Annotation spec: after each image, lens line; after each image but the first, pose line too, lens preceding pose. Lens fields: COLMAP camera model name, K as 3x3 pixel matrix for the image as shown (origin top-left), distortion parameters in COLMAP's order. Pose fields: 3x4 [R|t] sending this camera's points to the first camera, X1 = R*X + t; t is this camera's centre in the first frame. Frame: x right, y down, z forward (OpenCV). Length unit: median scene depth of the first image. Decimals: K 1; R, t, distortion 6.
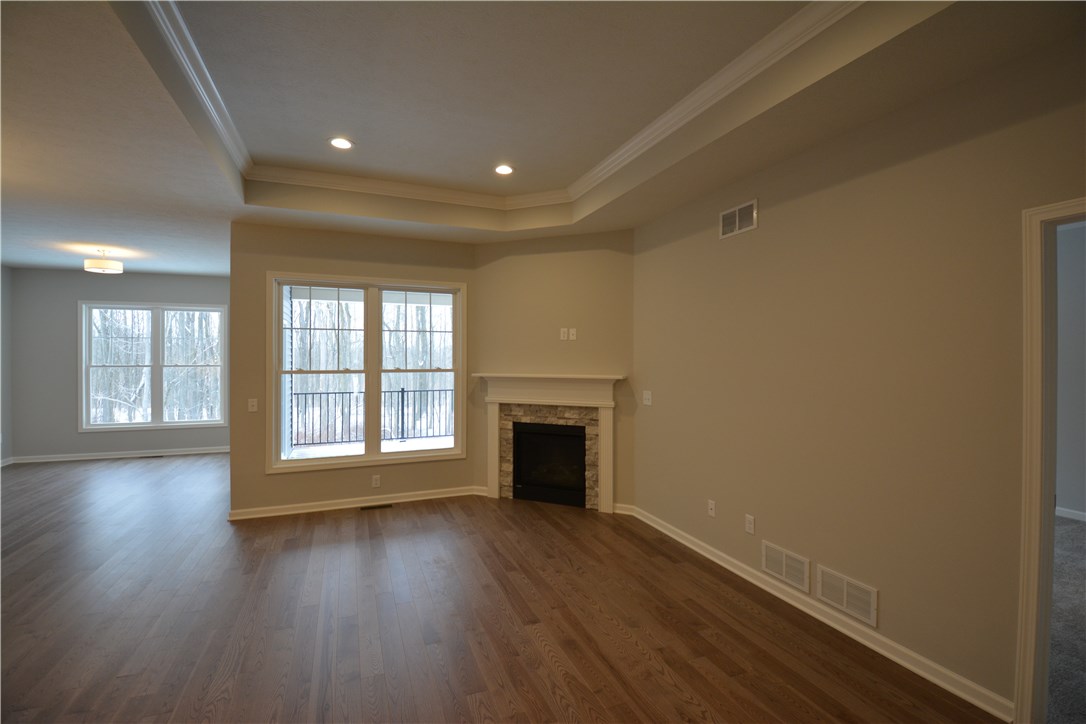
lens RADIAL K [[475.5, 0, 543.2], [0, 475.5, 358.1], [0, 0, 1]] dist [0.021363, -0.025827]
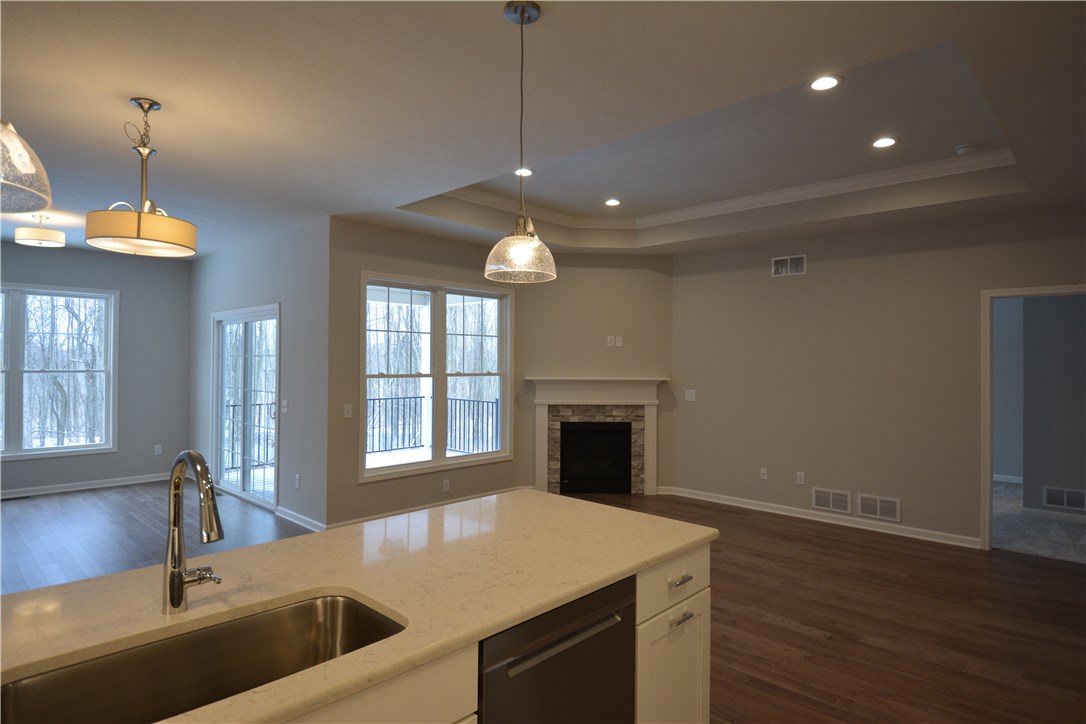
lens RADIAL K [[600.4, 0, 543.0], [0, 600.4, 362.0], [0, 0, 1]] dist [0.041201, -0.048966]
pose [[0.909515, 0.004695, 0.415644, -0.706769], [-0.004080, 0.999989, -0.002368, 0.002275], [-0.415650, 0.000458, 0.909524, -0.229170]]
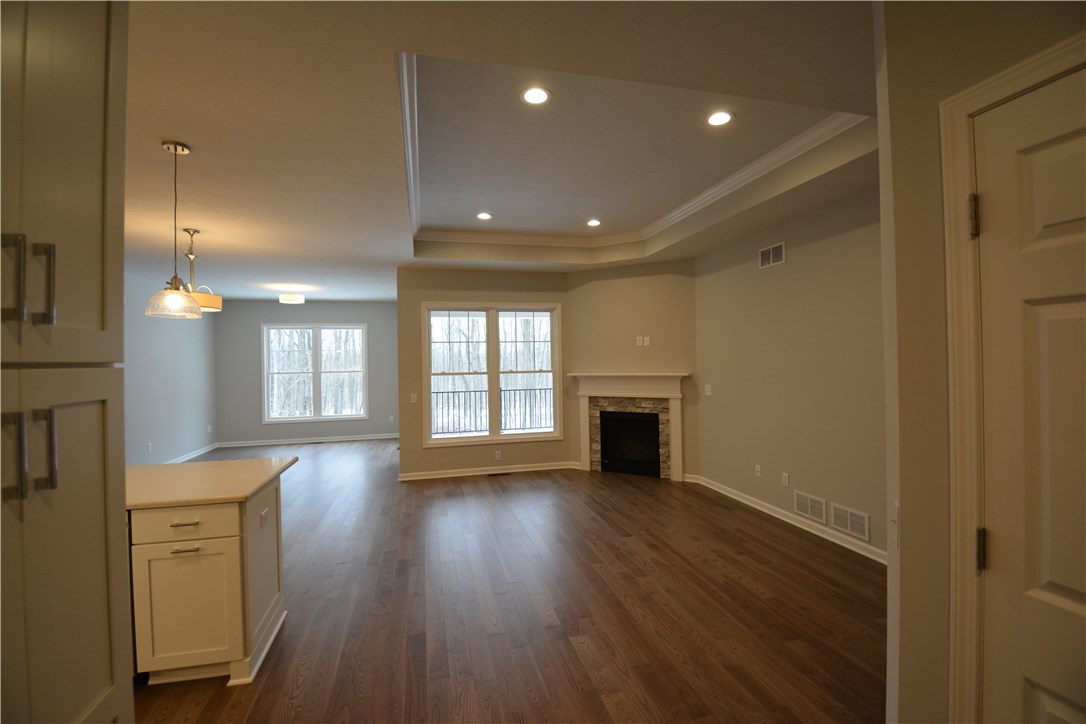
lens RADIAL K [[475.5, 0, 543.2], [0, 475.5, 358.1], [0, 0, 1]] dist [0.021363, -0.025827]
pose [[0.990185, -0.019867, -0.138344, -0.037563], [0.018944, 0.999789, -0.007984, -0.000275], [0.138474, 0.005285, 0.990352, -0.302458]]
